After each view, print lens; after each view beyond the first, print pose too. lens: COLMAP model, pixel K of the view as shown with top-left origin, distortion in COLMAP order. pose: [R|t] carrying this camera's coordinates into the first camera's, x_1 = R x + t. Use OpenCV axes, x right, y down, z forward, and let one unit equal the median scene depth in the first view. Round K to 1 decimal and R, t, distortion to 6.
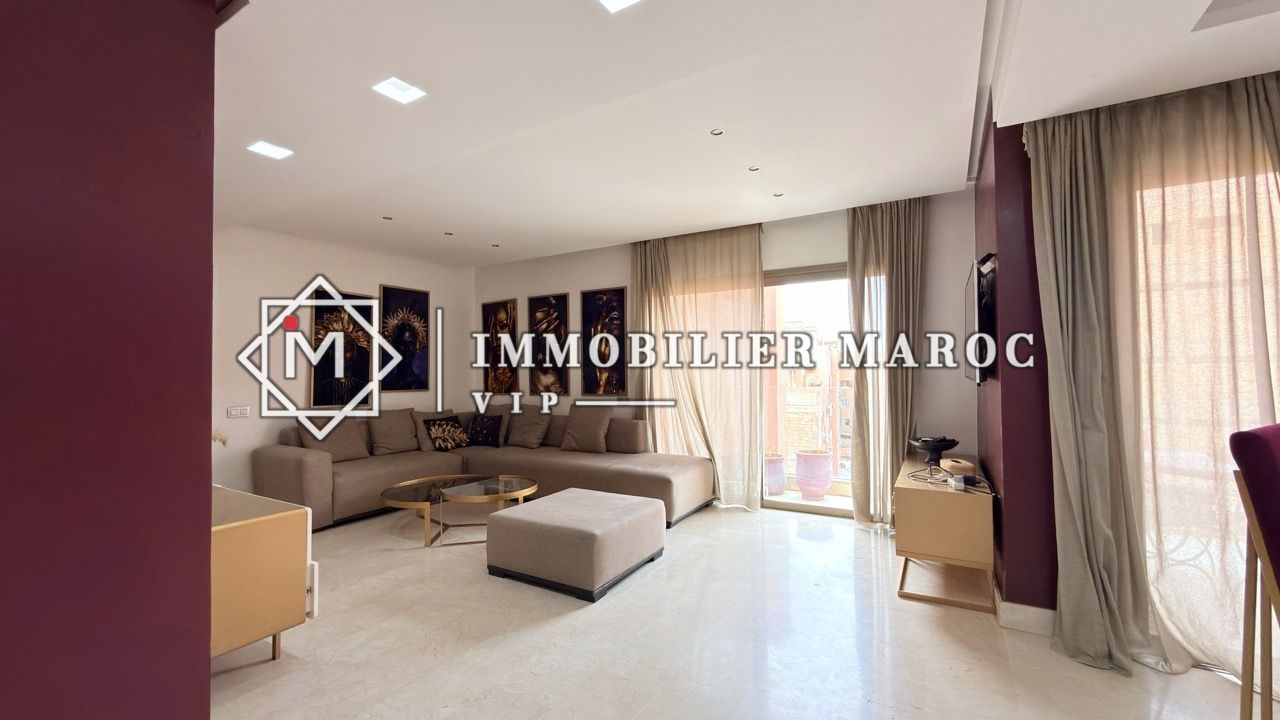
lens RADIAL K [[510.4, 0, 640.3], [0, 510.4, 361.9], [0, 0, 1]] dist [0.001232, 0.000131]
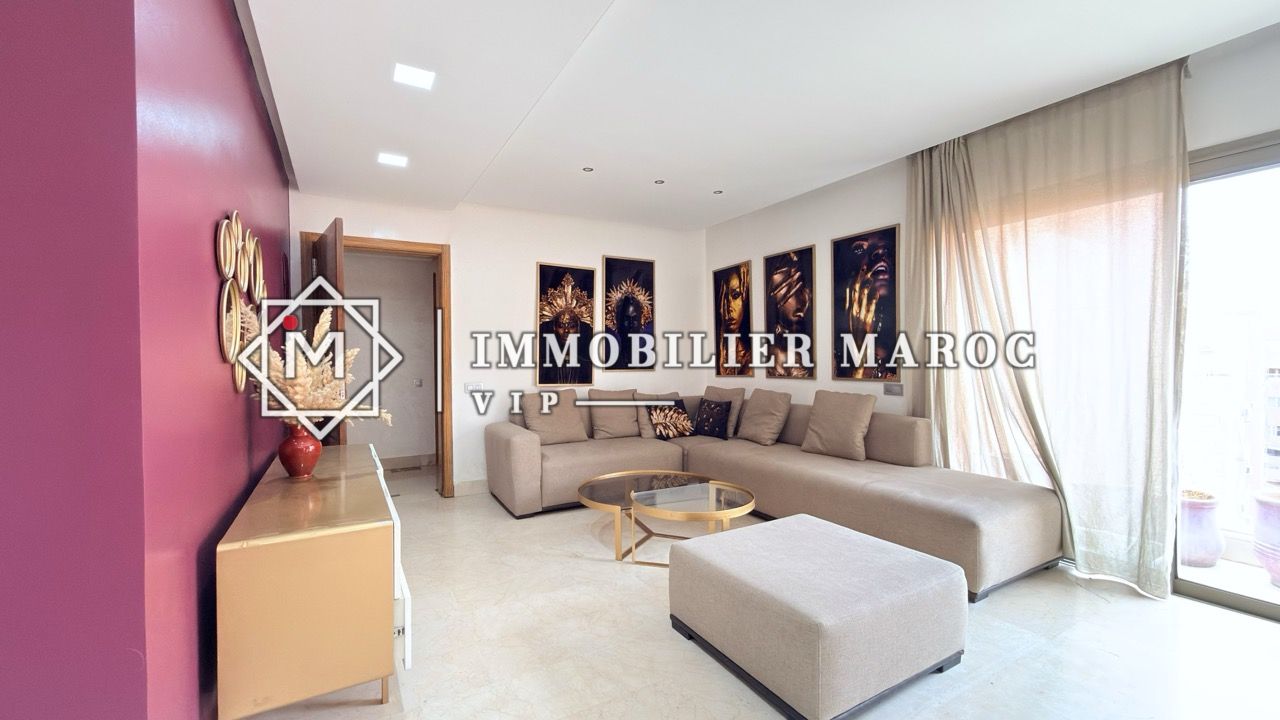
lens RADIAL K [[510.4, 0, 640.3], [0, 510.4, 361.9], [0, 0, 1]] dist [0.001232, 0.000131]
pose [[0.872652, 0.005393, -0.488313, 0.005592], [0.009757, 0.999547, 0.028476, 0.016856], [0.488246, -0.029614, 0.872204, 0.227121]]
